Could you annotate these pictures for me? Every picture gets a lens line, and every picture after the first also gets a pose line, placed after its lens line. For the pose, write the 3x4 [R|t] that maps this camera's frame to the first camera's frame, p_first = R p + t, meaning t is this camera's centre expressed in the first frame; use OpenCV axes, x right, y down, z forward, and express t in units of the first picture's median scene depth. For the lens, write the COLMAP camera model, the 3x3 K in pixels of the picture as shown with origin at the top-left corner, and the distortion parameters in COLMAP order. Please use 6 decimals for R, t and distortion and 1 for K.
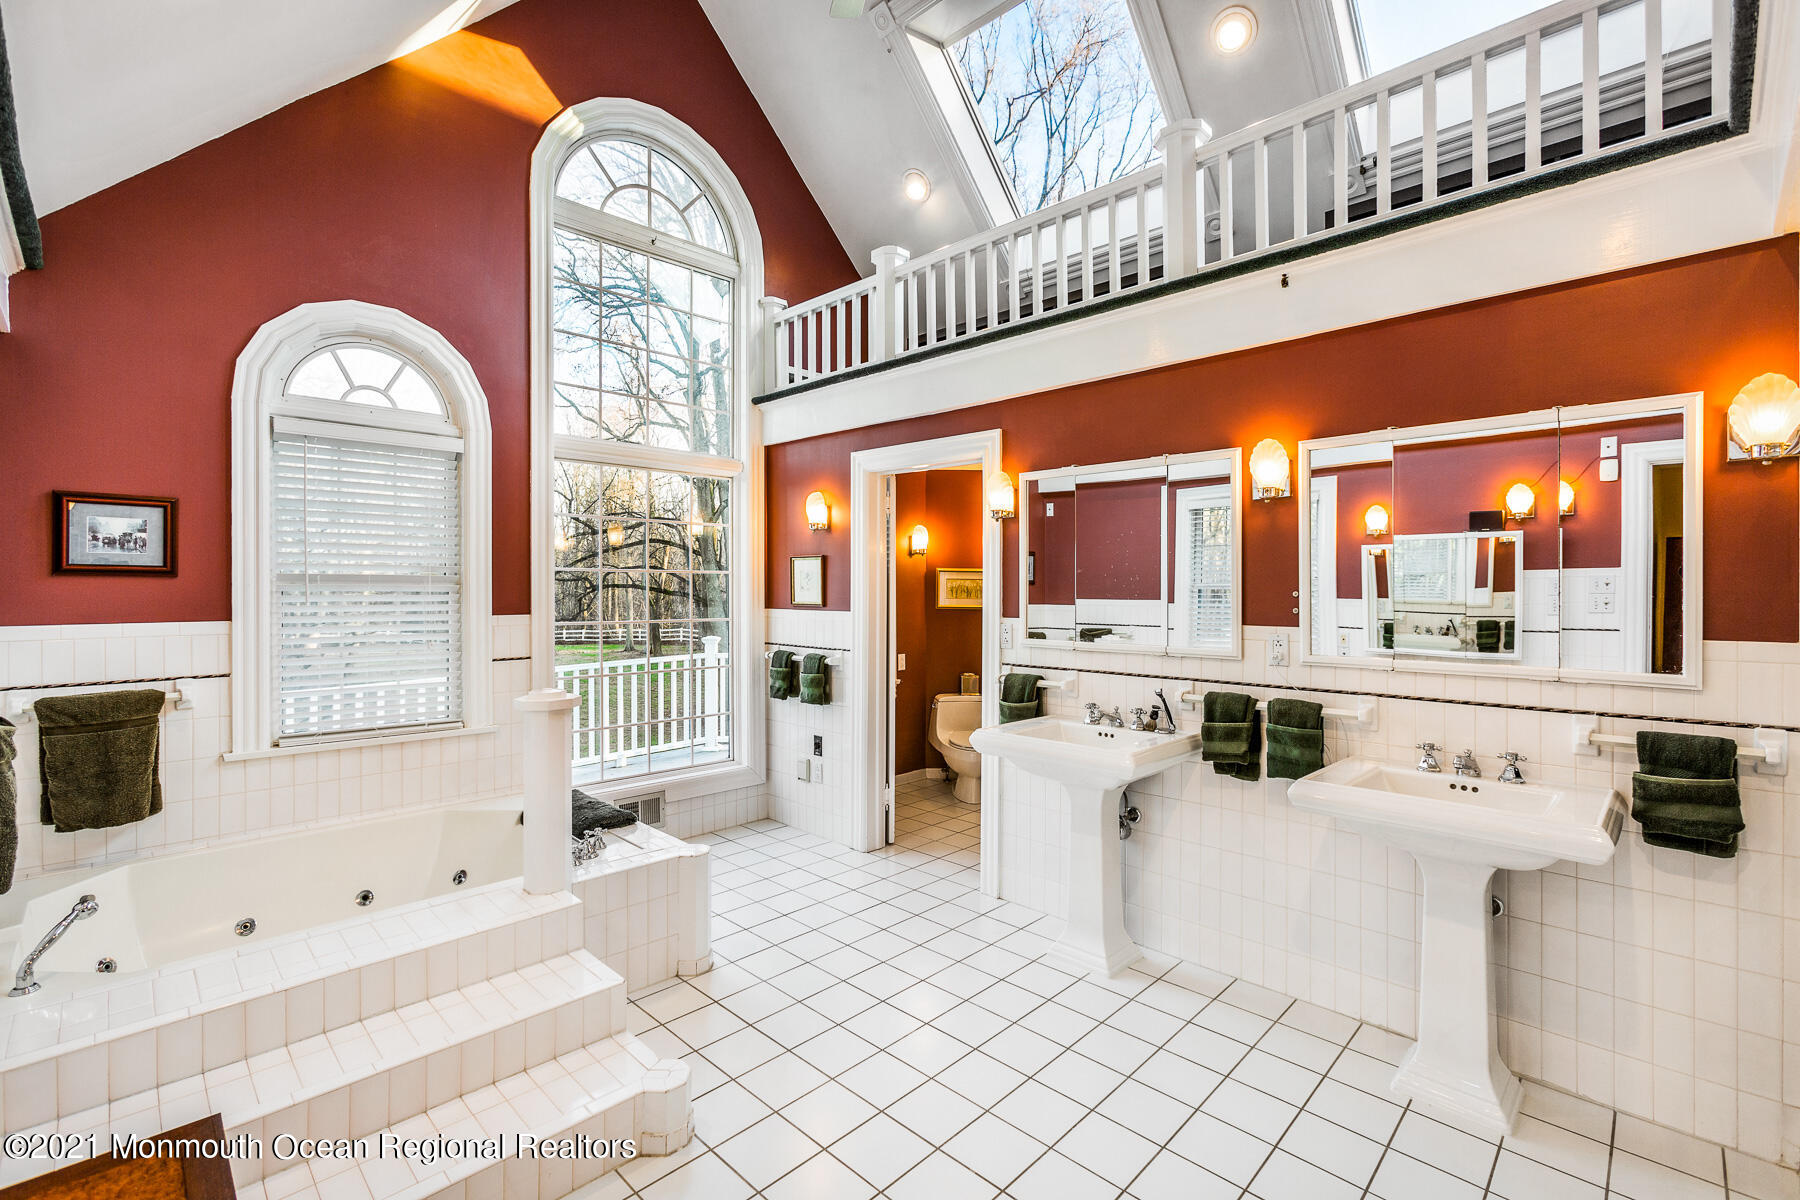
lens RADIAL K [[792.1, 0, 896.7], [0, 792.1, 599.4], [0, 0, 1]] dist [-0.015495, 0.004248]
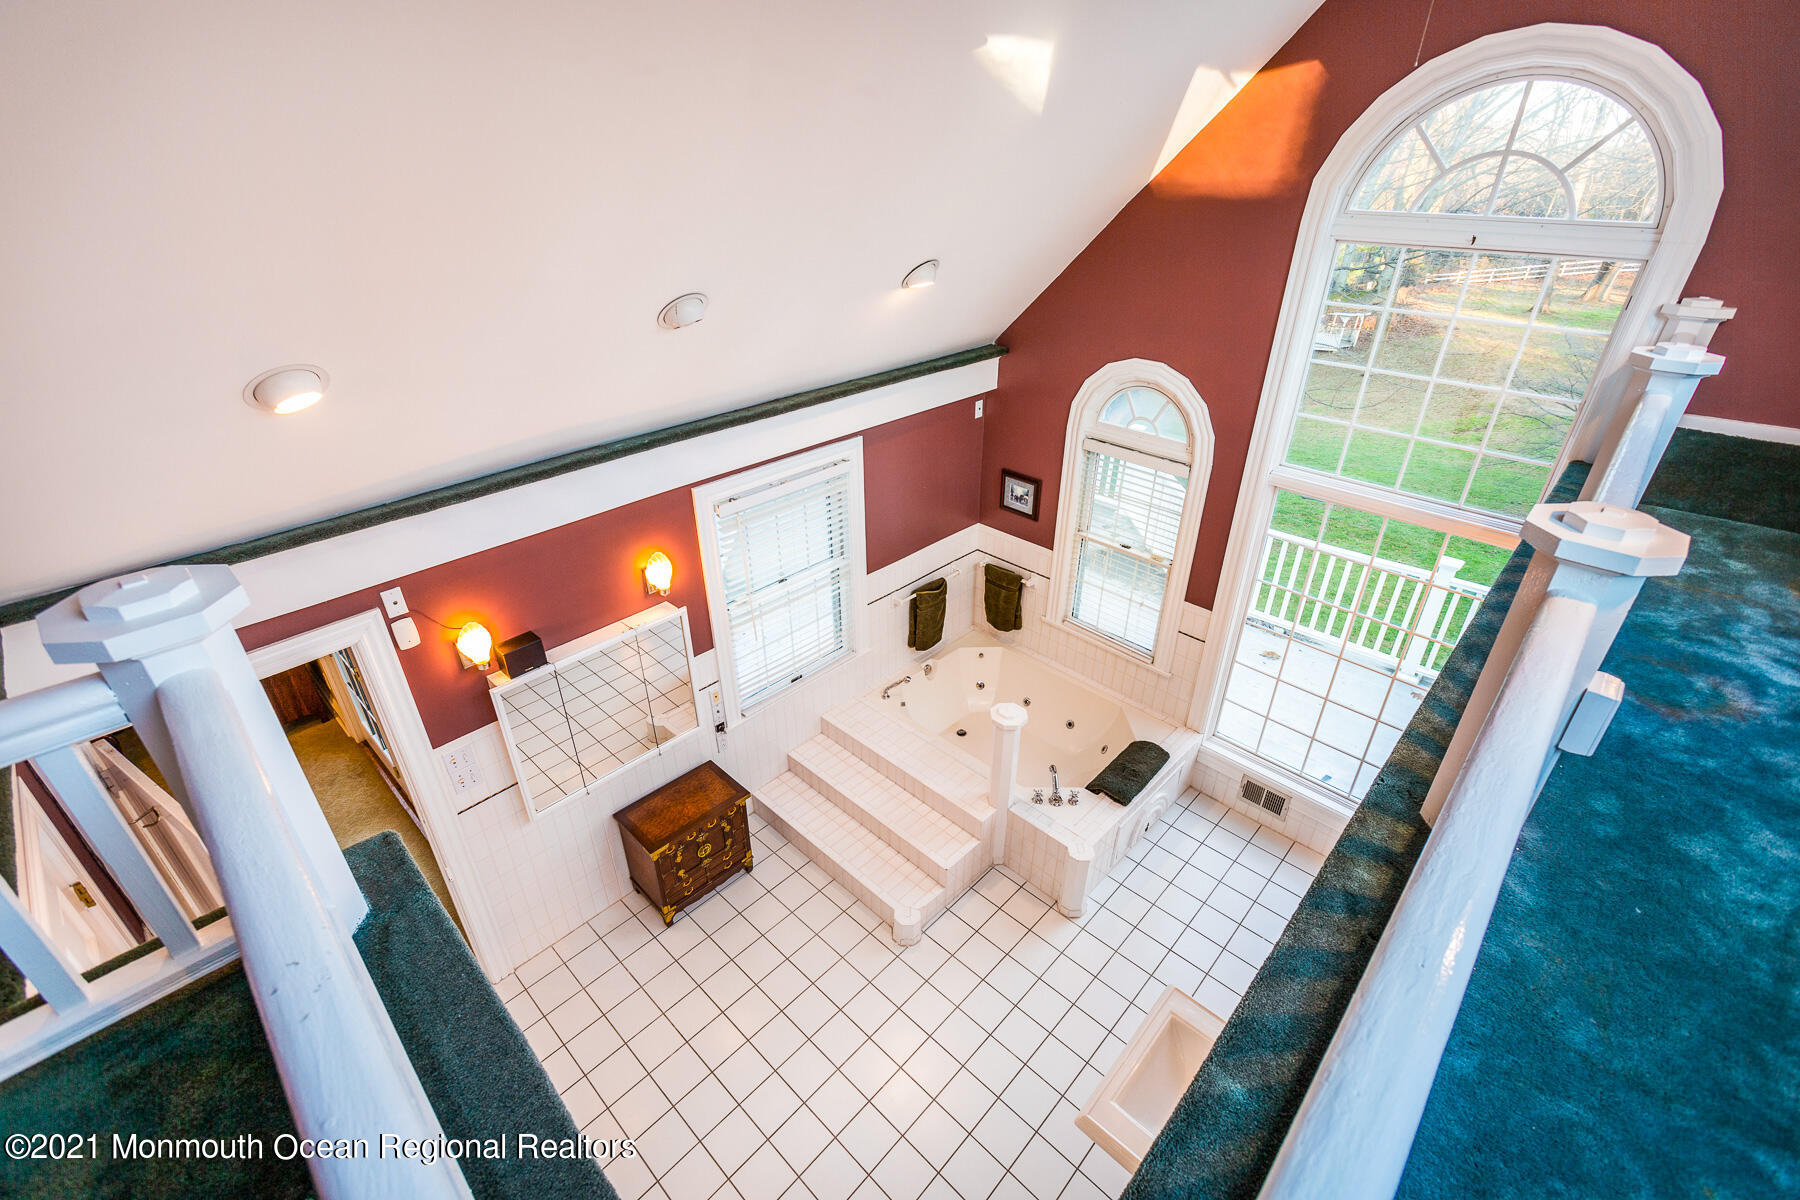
lens RADIAL K [[792.1, 0, 894.6], [0, 792.1, 596.2], [0, 0, 1]] dist [-0.015495, 0.004248]
pose [[0.022677, 0.485651, -0.873859, 0.708468], [-0.010044, 0.874150, 0.485552, -0.722847], [0.999692, -0.002234, 0.024701, 0.599110]]
